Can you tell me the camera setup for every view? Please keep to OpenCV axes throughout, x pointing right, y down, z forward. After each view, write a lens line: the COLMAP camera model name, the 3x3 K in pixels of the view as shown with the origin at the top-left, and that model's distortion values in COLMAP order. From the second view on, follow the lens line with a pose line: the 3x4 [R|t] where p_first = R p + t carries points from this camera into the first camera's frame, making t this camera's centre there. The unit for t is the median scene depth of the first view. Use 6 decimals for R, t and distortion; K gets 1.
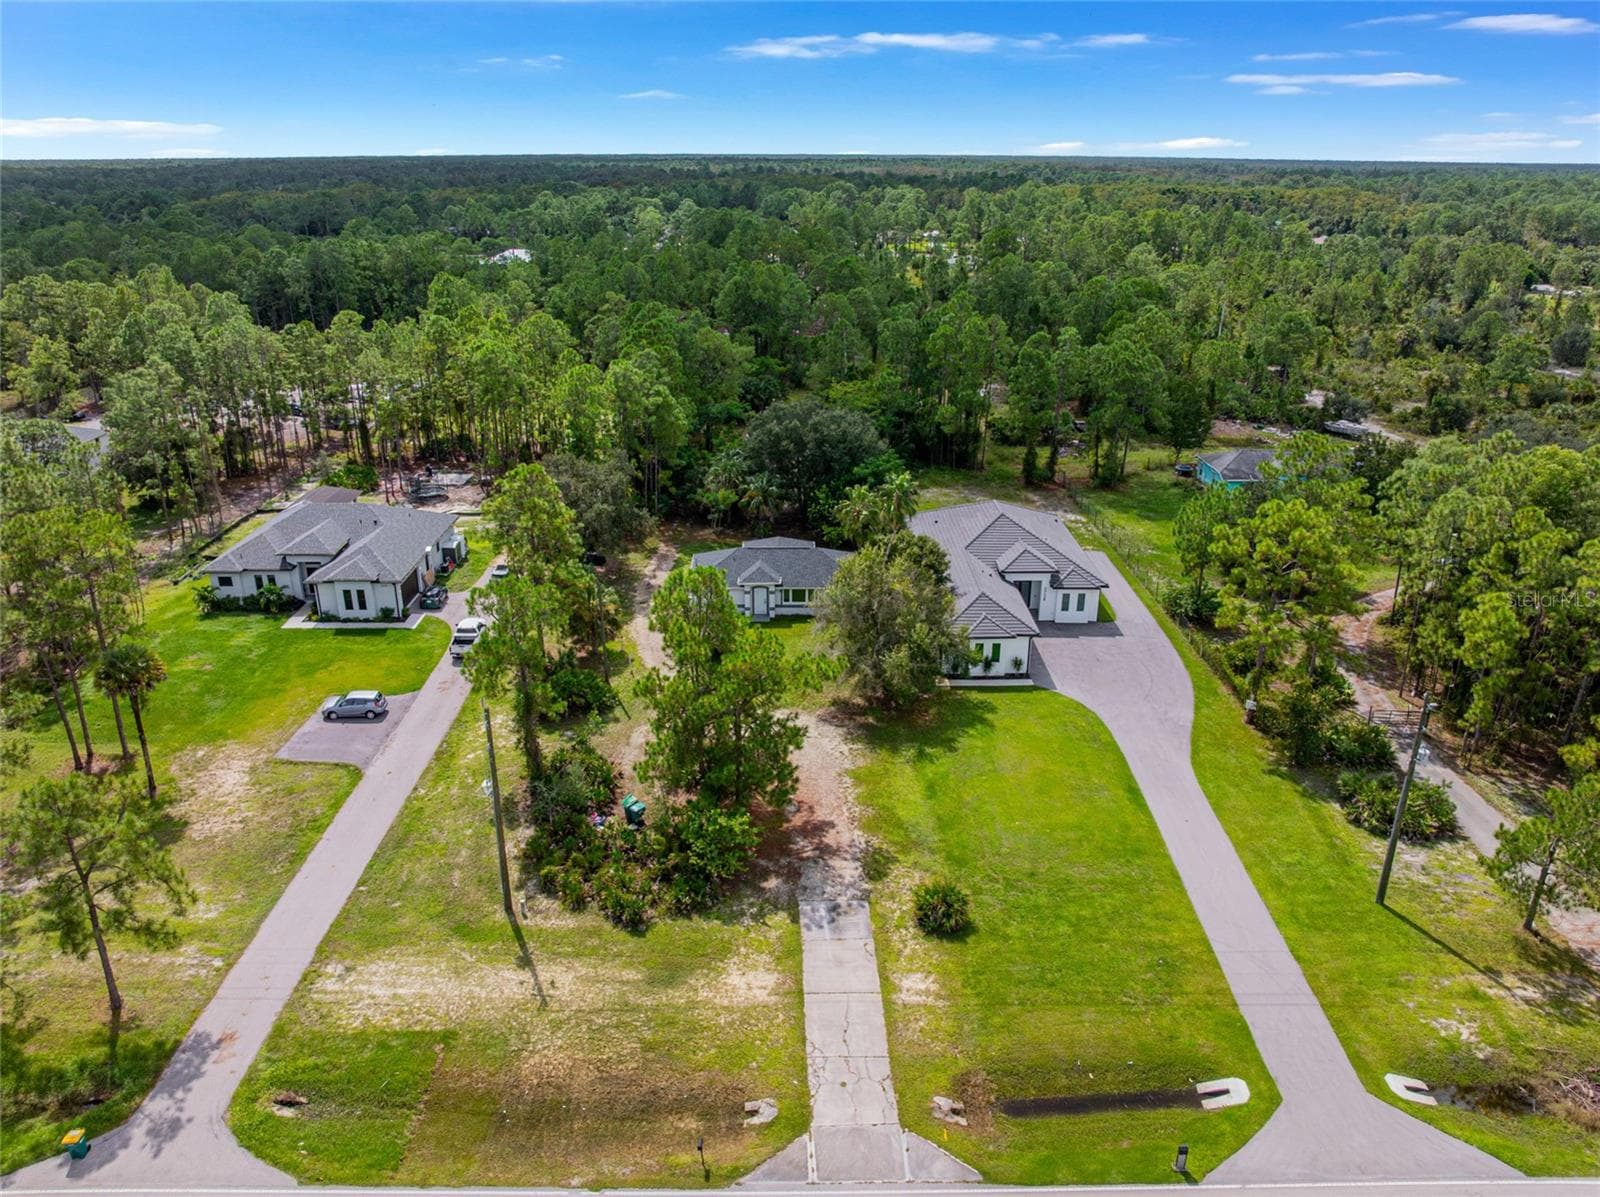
lens RADIAL K [[1125.2, 0, 800.0], [0, 1125.2, 598.5], [0, 0, 1]] dist [-0.035550, -0.008211]
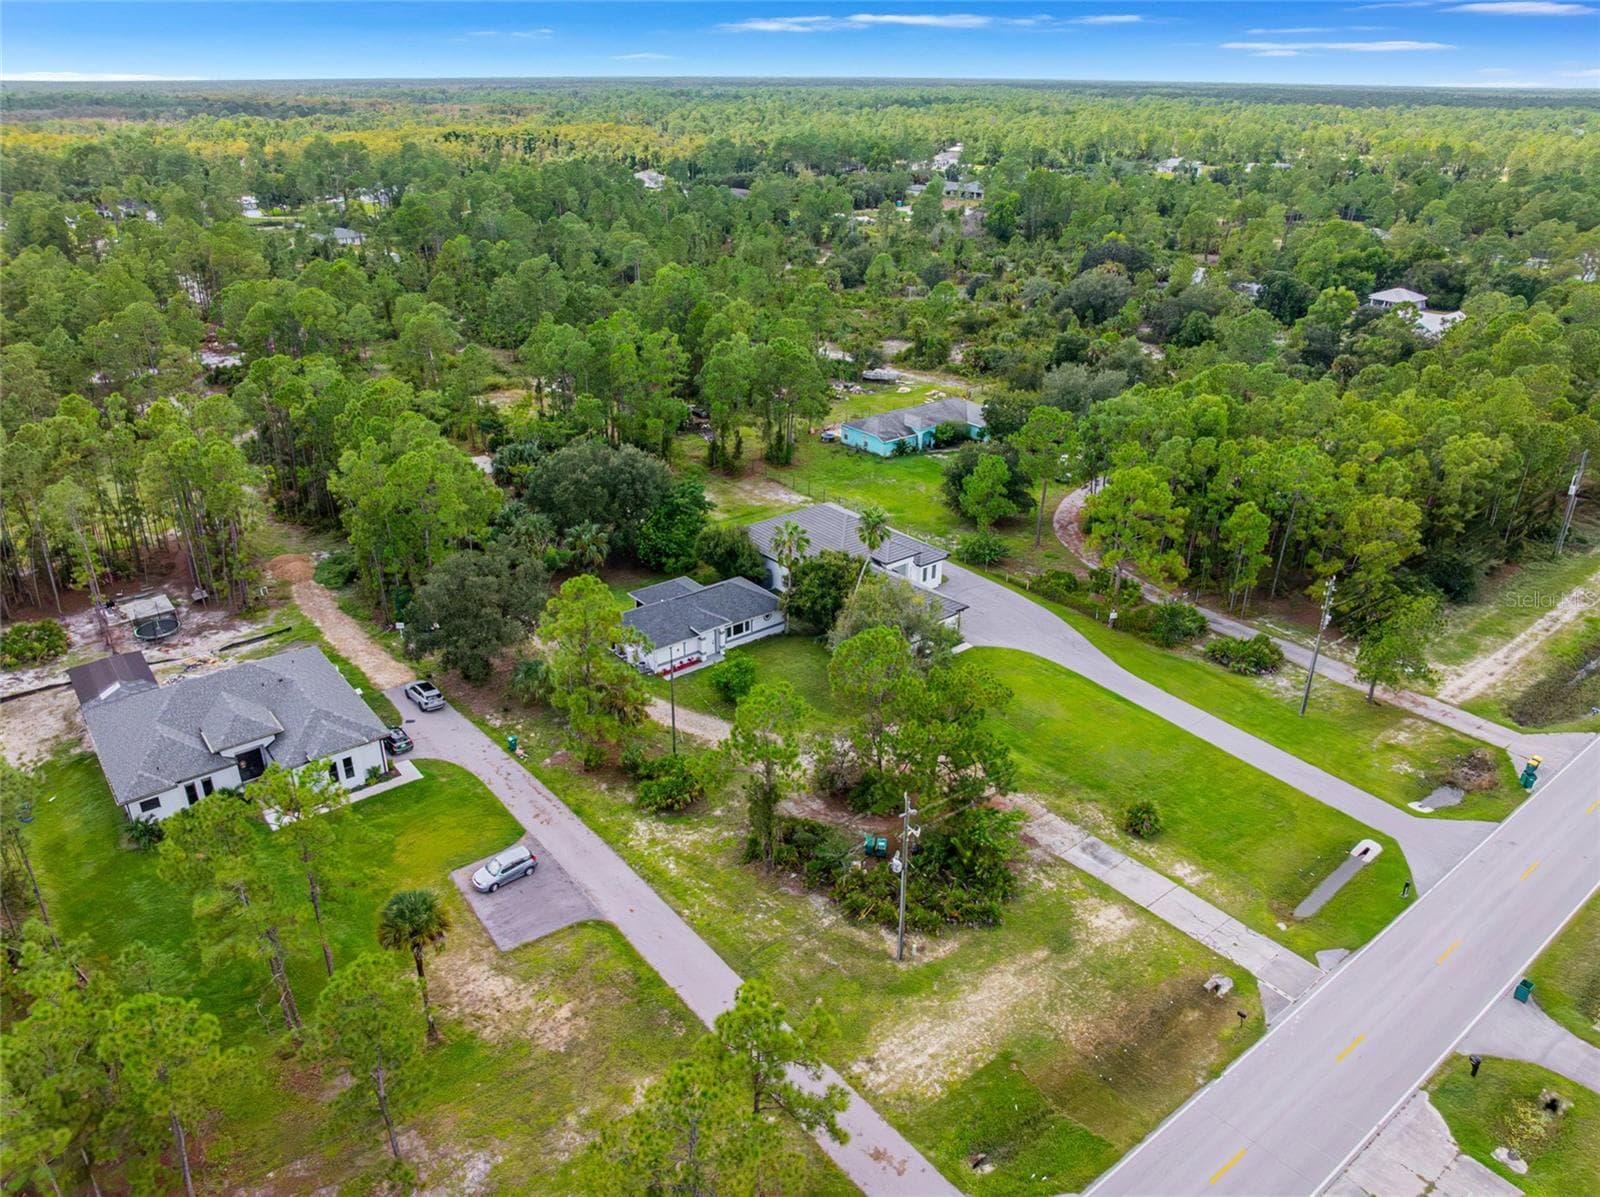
lens RADIAL K [[1125.2, 0, 800.0], [0, 1125.2, 598.5], [0, 0, 1]] dist [-0.035550, -0.008211]
pose [[0.789493, -0.259180, 0.556351, -0.563277], [0.224592, 0.965591, 0.131118, -0.163433], [-0.571191, 0.021436, 0.820537, 0.062108]]
